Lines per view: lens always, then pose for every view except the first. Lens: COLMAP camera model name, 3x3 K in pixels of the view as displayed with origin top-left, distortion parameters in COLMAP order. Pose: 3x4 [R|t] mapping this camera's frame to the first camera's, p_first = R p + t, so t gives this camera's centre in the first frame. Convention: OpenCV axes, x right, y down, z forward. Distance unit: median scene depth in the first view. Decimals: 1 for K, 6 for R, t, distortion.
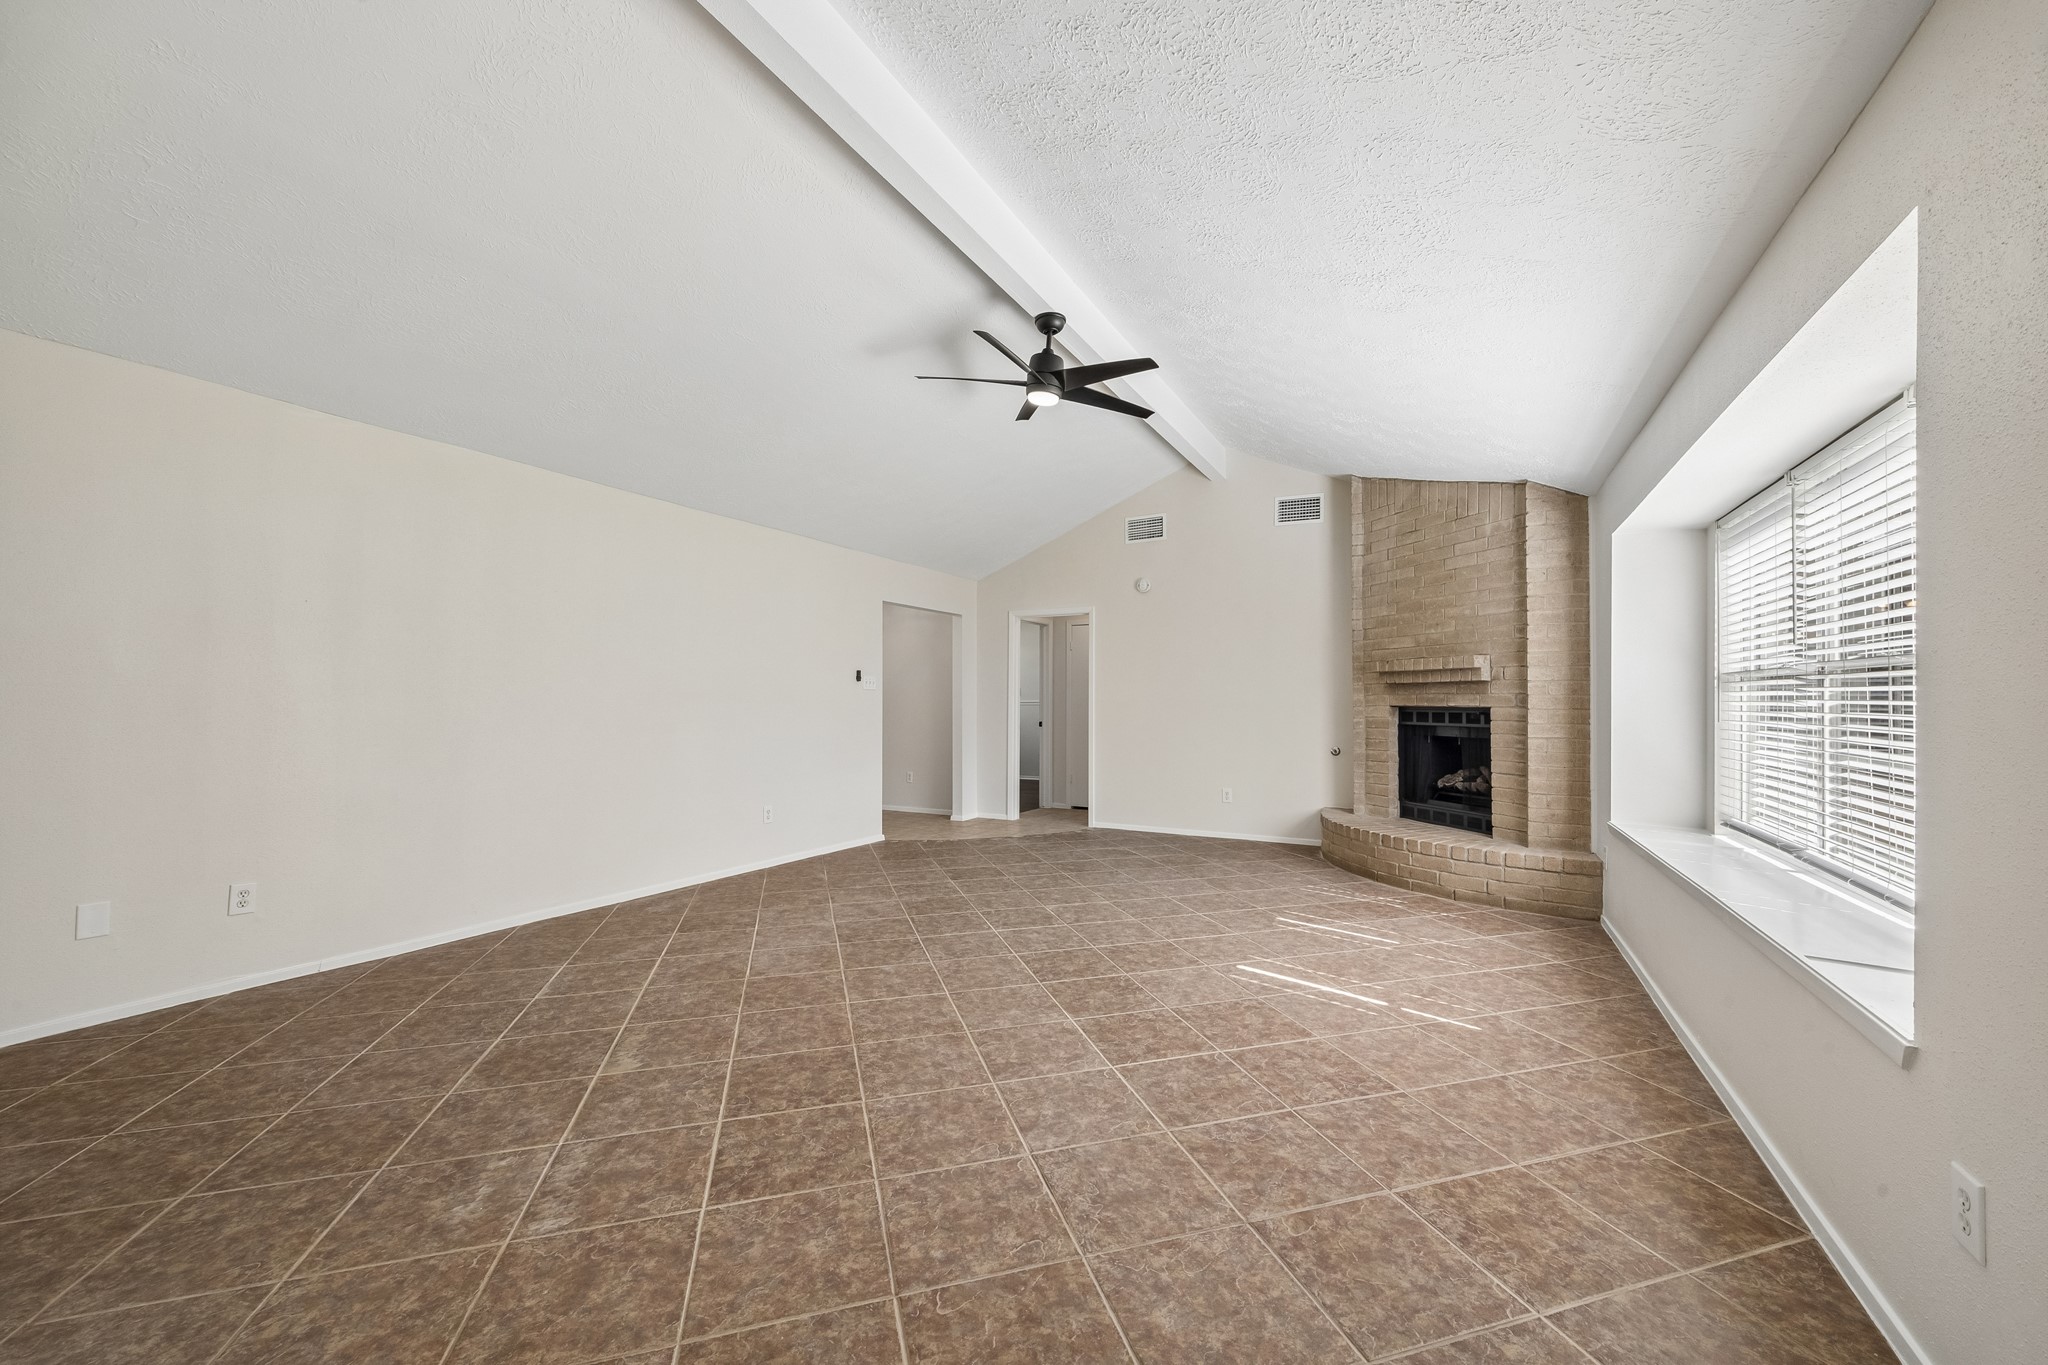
lens RADIAL K [[780.5, 0, 1033.7], [0, 780.5, 691.4], [0, 0, 1]] dist [-0.000367, -0.000845]
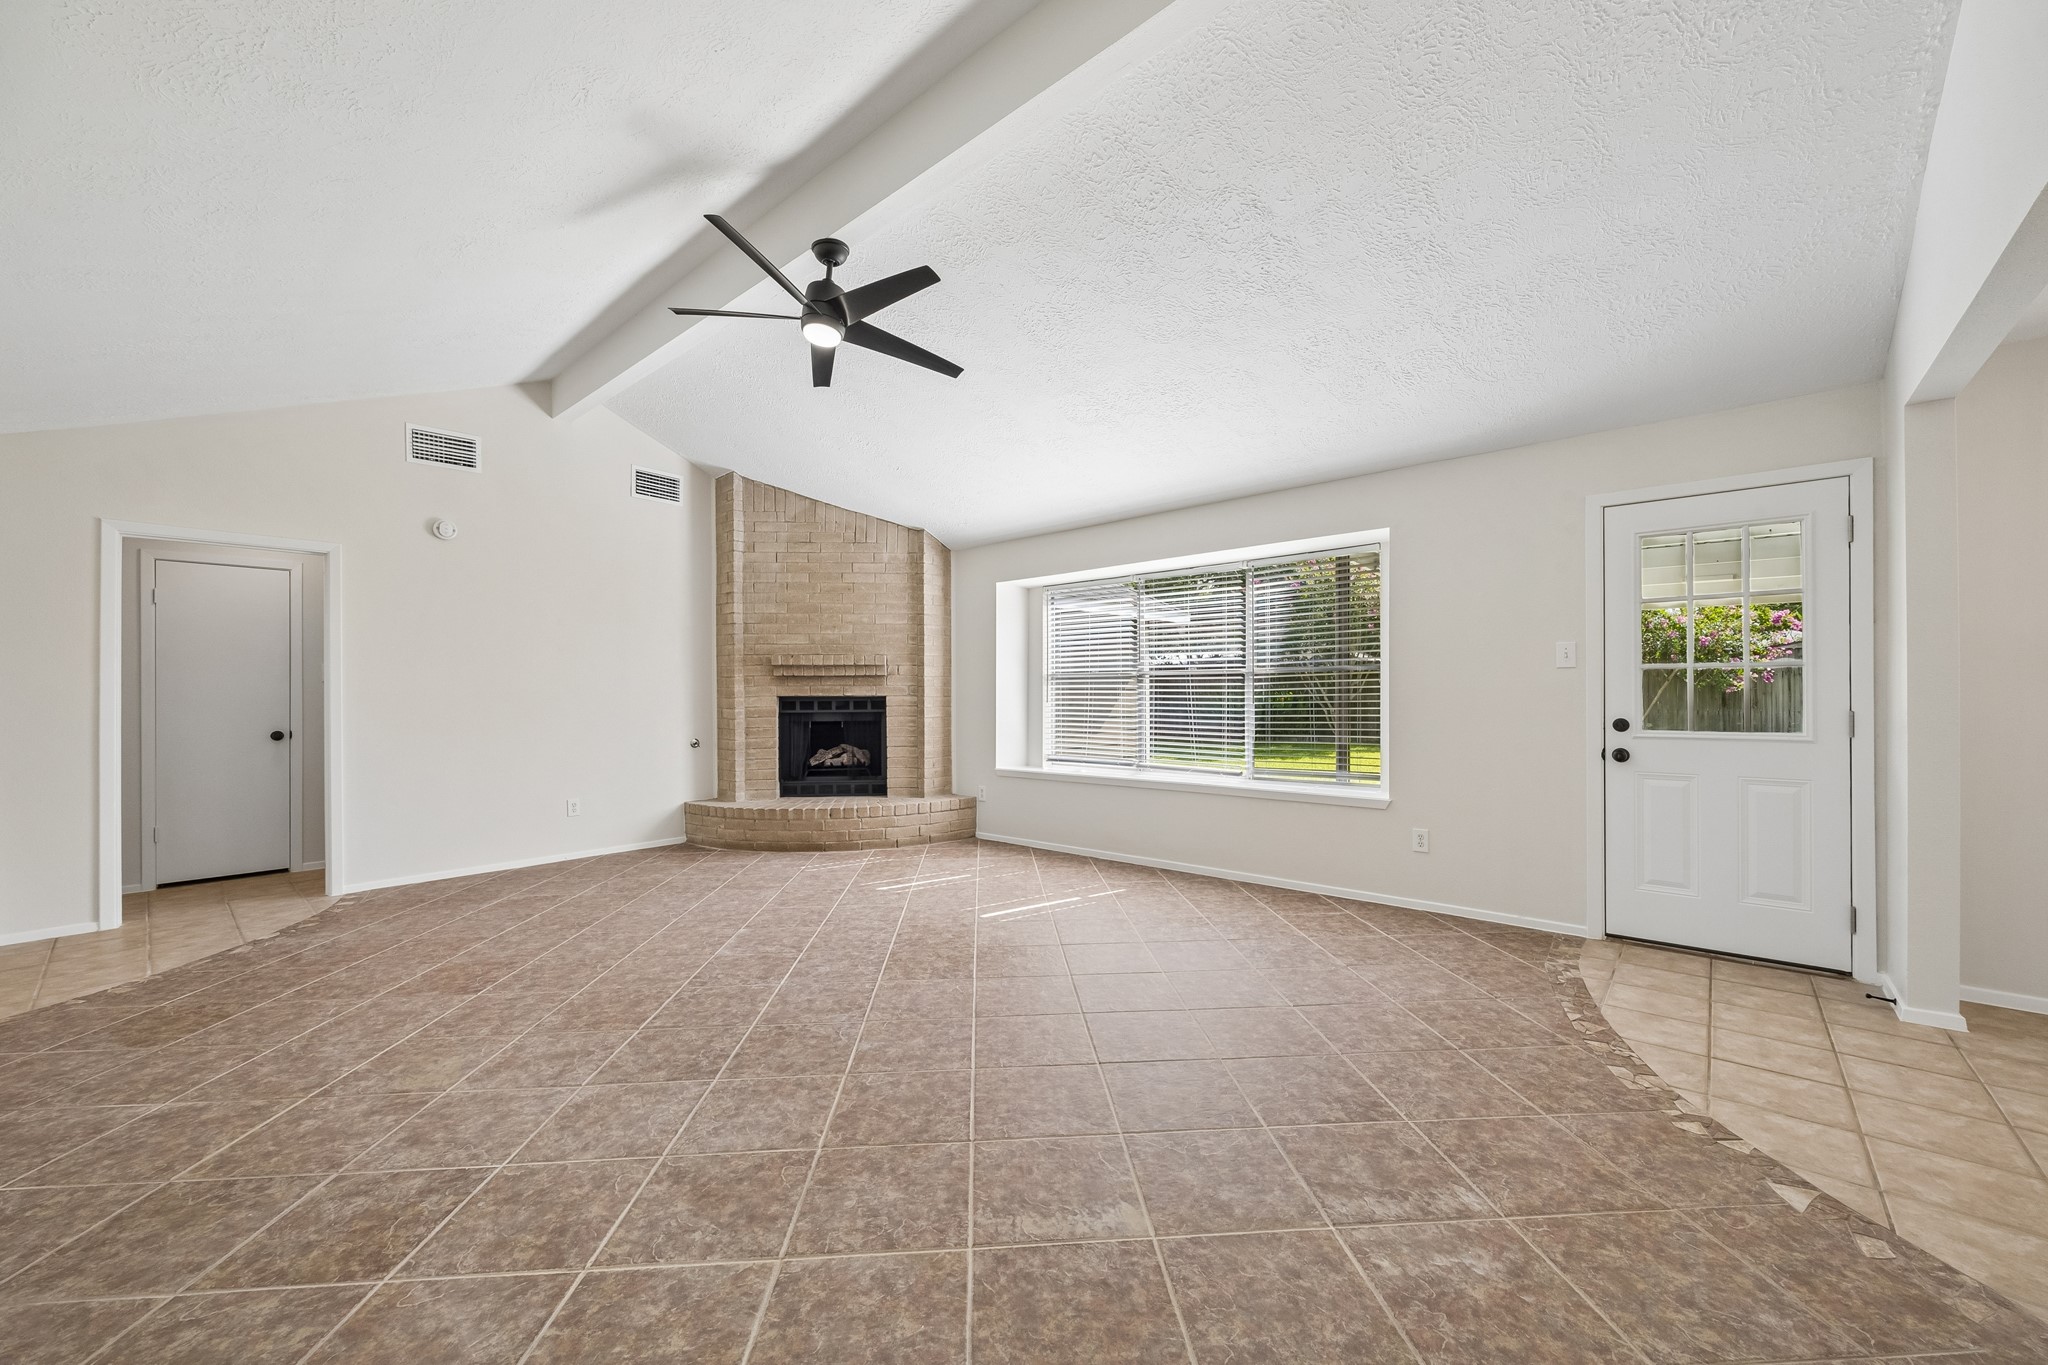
lens RADIAL K [[780.5, 0, 1035.9], [0, 780.5, 694.1], [0, 0, 1]] dist [-0.000367, -0.000845]
pose [[0.222737, -0.006496, 0.974857, -0.770851], [-0.006427, 0.999946, 0.008132, 0.006289], [-0.974857, -0.008077, 0.222683, 0.588412]]
